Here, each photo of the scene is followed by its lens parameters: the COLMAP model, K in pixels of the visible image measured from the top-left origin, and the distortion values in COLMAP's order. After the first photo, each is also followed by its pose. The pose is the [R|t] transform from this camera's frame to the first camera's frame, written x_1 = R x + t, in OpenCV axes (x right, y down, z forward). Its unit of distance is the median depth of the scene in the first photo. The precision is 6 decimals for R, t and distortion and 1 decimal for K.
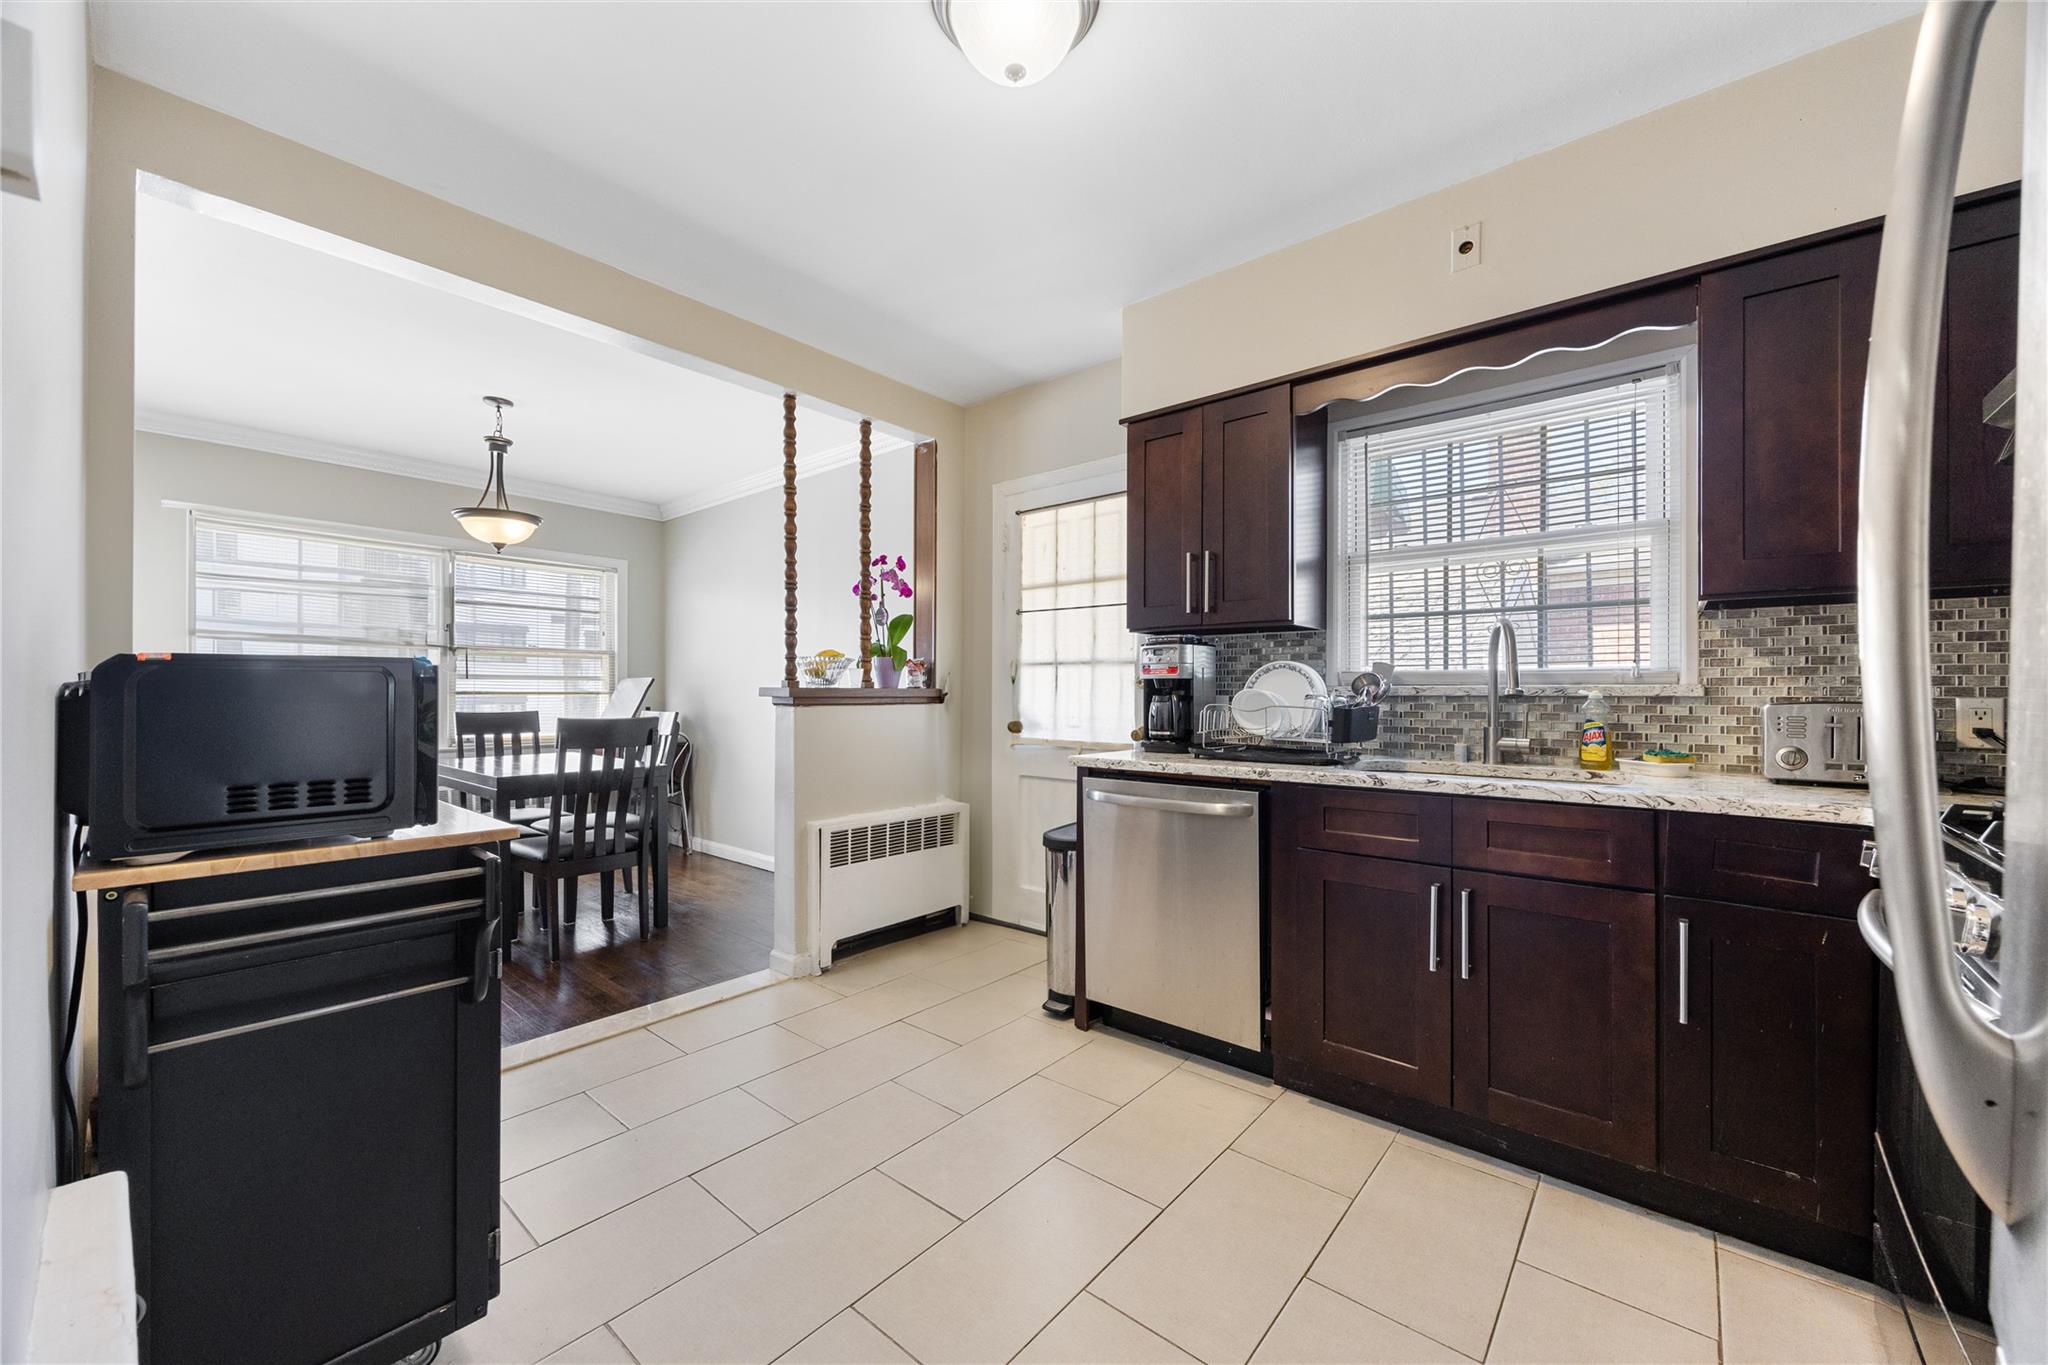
lens RADIAL K [[790.1, 0, 1014.8], [0, 790.1, 690.6], [0, 0, 1]] dist [-0.000476, -0.000148]
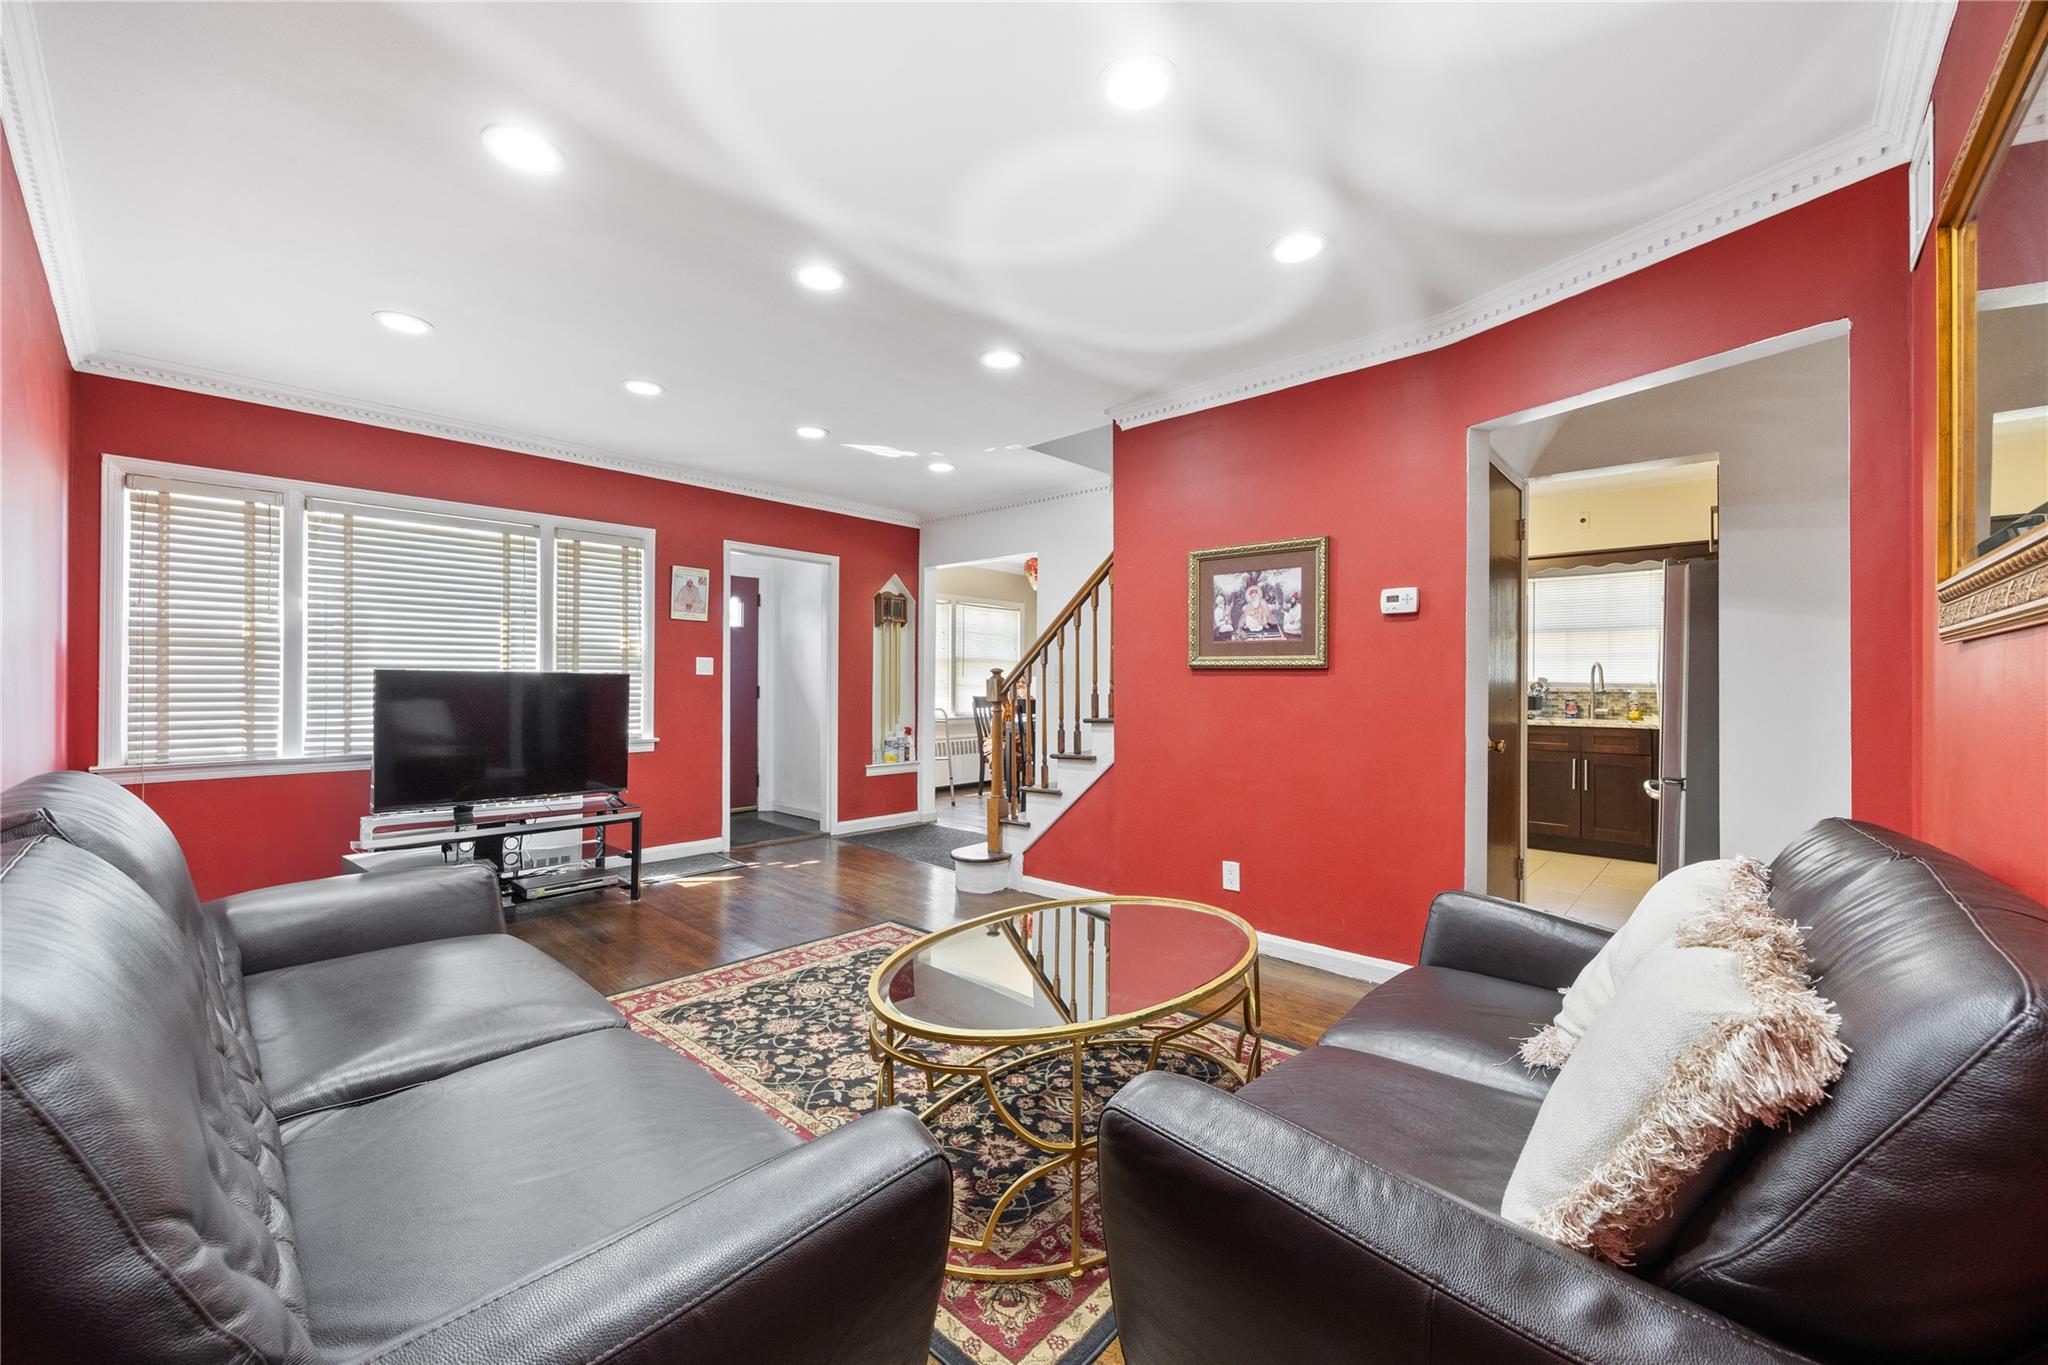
lens RADIAL K [[790.1, 0, 1030.8], [0, 790.1, 687.5], [0, 0, 1]] dist [-0.000476, -0.000148]
pose [[0.999282, 0.002438, -0.037812, -1.132710], [-0.002552, 0.999992, -0.002972, 0.004007], [0.037804, 0.003066, 0.999280, -1.646324]]
